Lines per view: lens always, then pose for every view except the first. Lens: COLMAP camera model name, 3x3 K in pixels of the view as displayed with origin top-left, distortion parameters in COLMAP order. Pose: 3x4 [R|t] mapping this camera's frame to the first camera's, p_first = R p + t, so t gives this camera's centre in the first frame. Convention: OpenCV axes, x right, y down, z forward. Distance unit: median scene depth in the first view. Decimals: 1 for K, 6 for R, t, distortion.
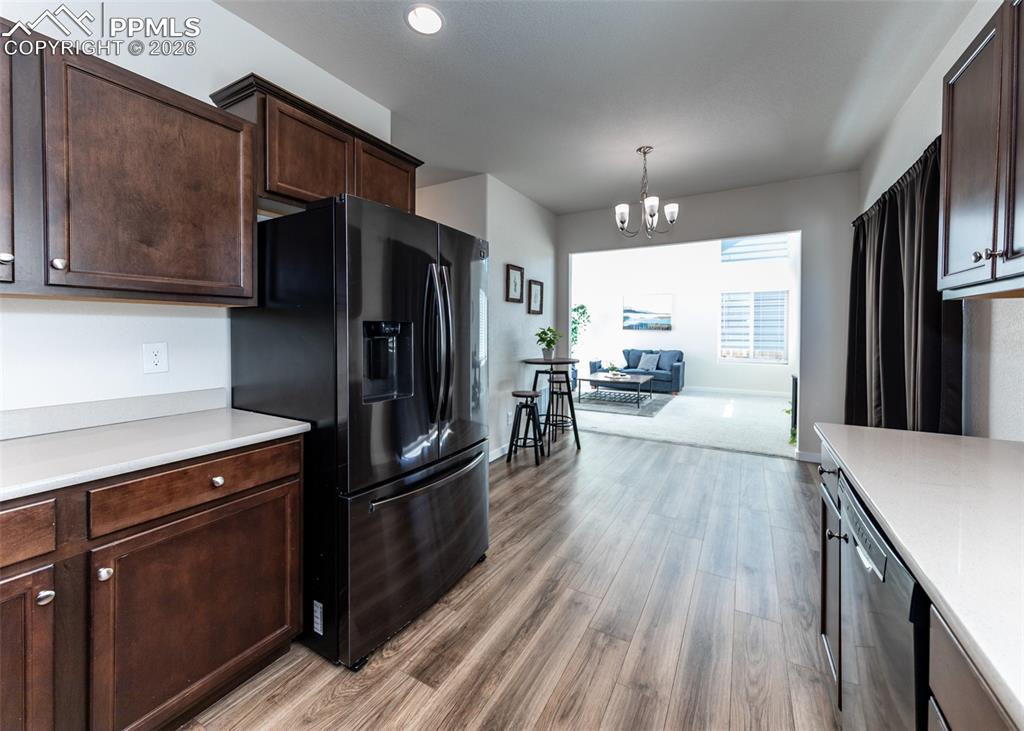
lens RADIAL K [[400.6, 0, 503.9], [0, 400.6, 330.7], [0, 0, 1]] dist [0.008659, -0.000266]
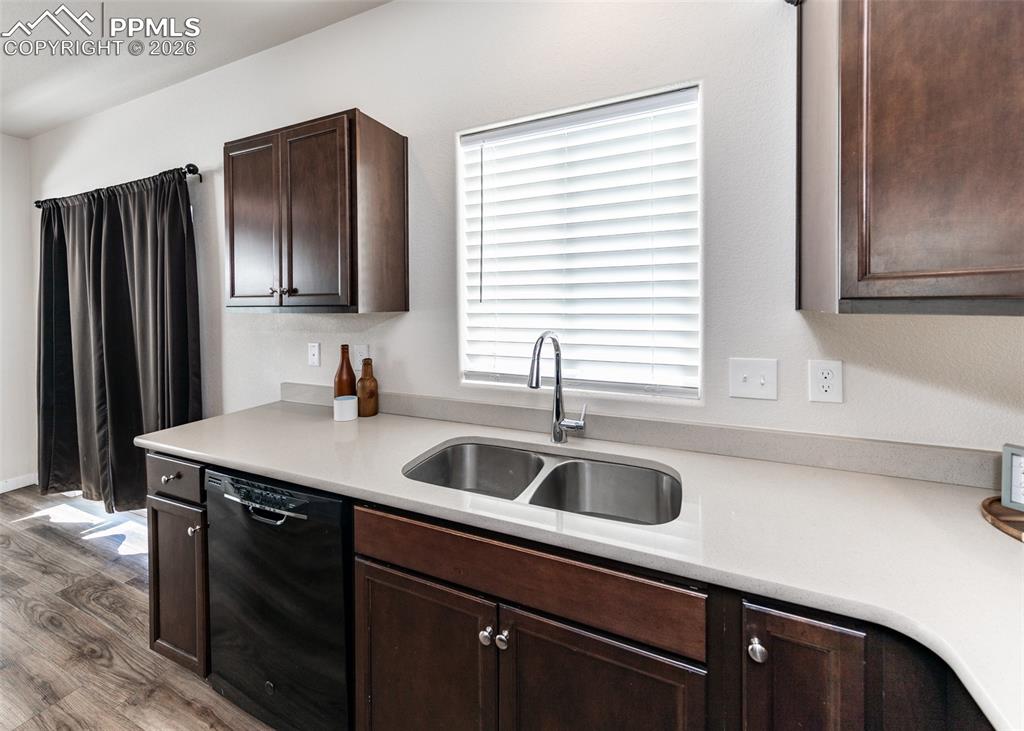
lens RADIAL K [[400.6, 0, 513.8], [0, 400.6, 307.5], [0, 0, 1]] dist [0.008659, -0.000266]
pose [[-0.133672, -0.018355, 0.990856, -0.325803], [0.015792, 0.999662, 0.020648, -0.099006], [-0.990900, 0.018407, -0.133337, 0.216174]]
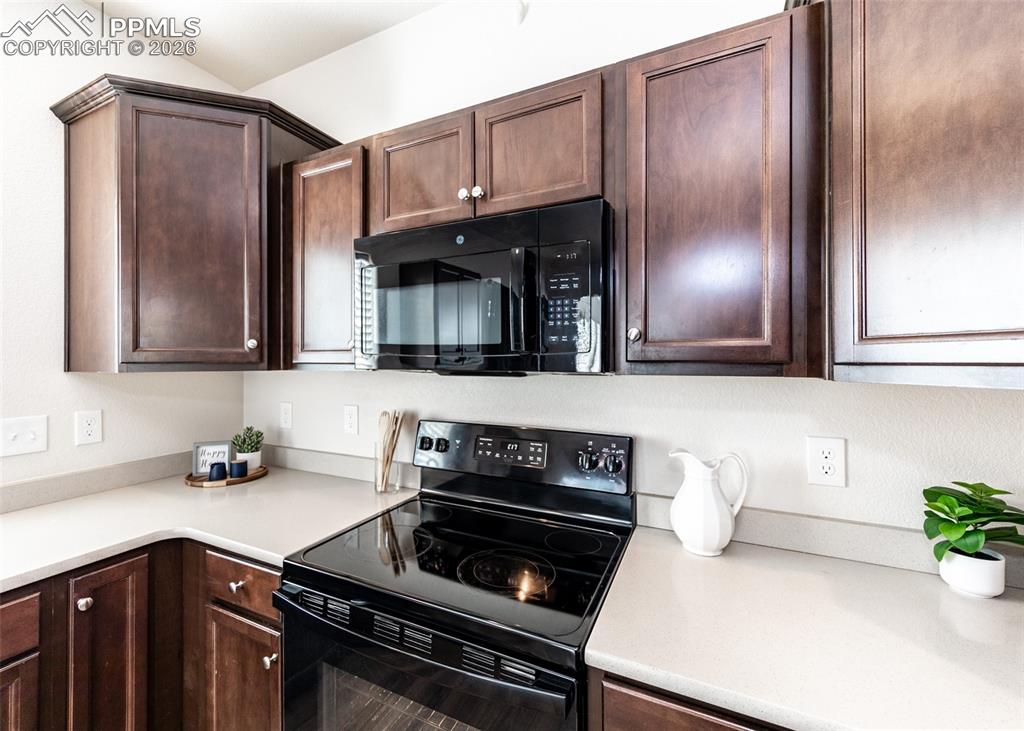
lens RADIAL K [[443.3, 0, 485.8], [0, 443.3, 358.7], [0, 0, 1]] dist [0.008984, -0.000030]
pose [[-0.996283, -0.001764, -0.086126, -0.528399], [-0.001835, 0.999998, 0.000751, -0.103647], [0.086124, 0.000906, -0.996284, 0.723047]]
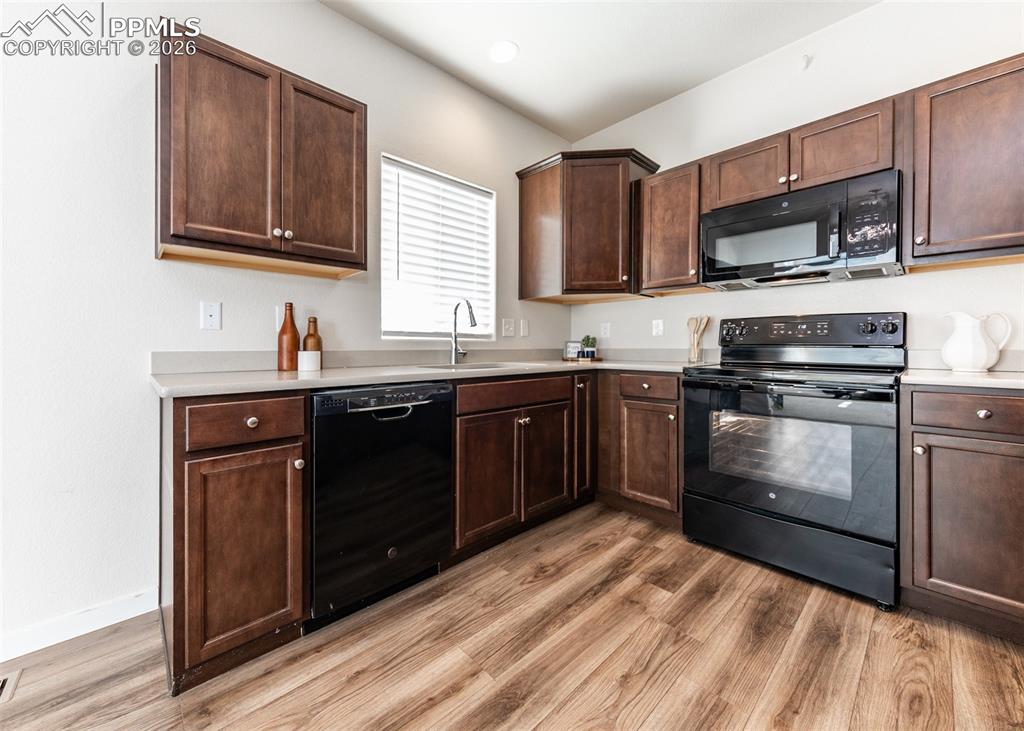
lens RADIAL K [[400.6, 0, 451.8], [0, 400.6, 347.6], [0, 0, 1]] dist [0.008659, -0.000266]
pose [[-0.947988, -0.004199, 0.318278, 0.088957], [-0.001539, 0.999962, 0.008611, 0.160643], [-0.318302, 0.007673, -0.947958, 1.591351]]
